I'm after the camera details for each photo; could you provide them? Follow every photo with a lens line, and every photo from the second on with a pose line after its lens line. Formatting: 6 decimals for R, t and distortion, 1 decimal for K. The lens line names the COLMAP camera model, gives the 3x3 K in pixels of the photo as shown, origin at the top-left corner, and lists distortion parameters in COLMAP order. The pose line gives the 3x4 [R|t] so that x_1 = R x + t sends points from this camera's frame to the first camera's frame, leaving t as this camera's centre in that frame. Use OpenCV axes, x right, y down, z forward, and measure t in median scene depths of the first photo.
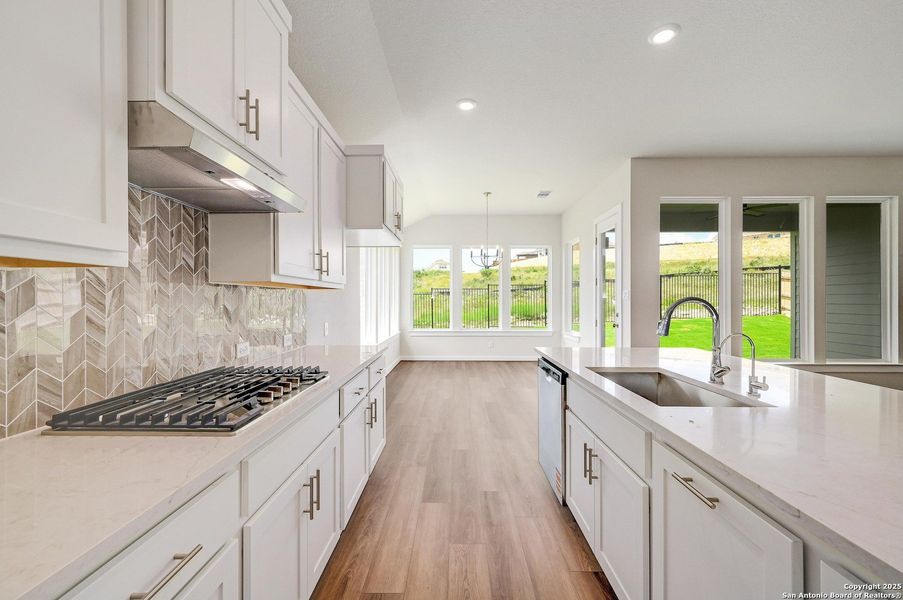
lens RADIAL K [[367.7, 0, 451.5], [0, 367.7, 300.0], [0, 0, 1]] dist [-0.003095, -0.000006]
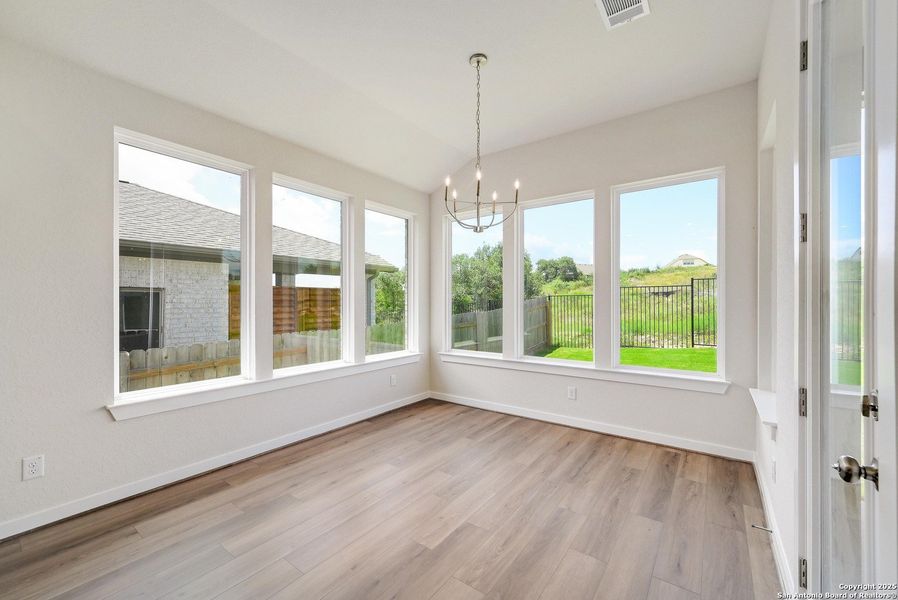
lens RADIAL K [[365.7, 0, 449.0], [0, 365.7, 300.0], [0, 0, 1]] dist [-0.003095, -0.000006]
pose [[0.817496, -0.005274, -0.575910, 0.200847], [0.001639, 0.999975, -0.006831, -0.001115], [0.575932, 0.004641, 0.817485, 0.400871]]
